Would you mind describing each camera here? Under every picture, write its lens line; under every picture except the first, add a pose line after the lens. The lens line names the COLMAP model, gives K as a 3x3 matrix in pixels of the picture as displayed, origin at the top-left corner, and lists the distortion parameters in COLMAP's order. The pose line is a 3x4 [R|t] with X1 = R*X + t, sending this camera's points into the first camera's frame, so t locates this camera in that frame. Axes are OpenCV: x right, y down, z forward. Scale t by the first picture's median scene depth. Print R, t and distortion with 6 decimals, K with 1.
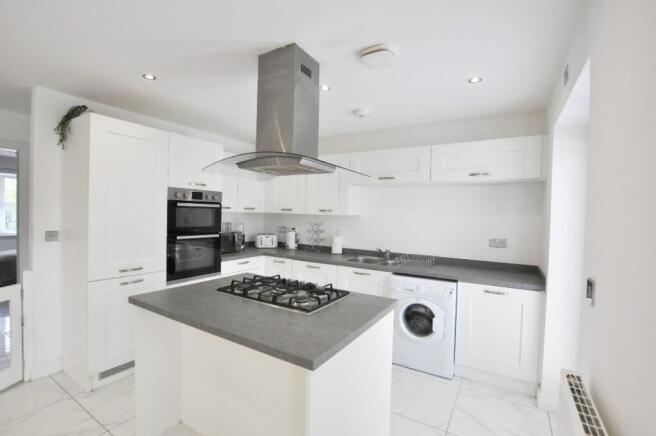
lens RADIAL K [[286.3, 0, 328.0], [0, 286.3, 218.0], [0, 0, 1]] dist [-0.030032, -0.000002]
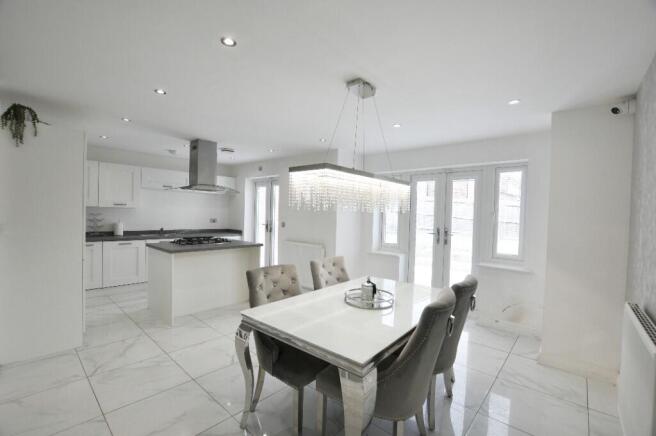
lens RADIAL K [[286.3, 0, 328.0], [0, 286.3, 218.0], [0, 0, 1]] dist [-0.030032, -0.000002]
pose [[0.180401, -0.036842, 0.982903, -1.167566], [-0.011016, 0.999160, 0.039473, -0.024801], [-0.983531, -0.017949, 0.179843, -0.240966]]
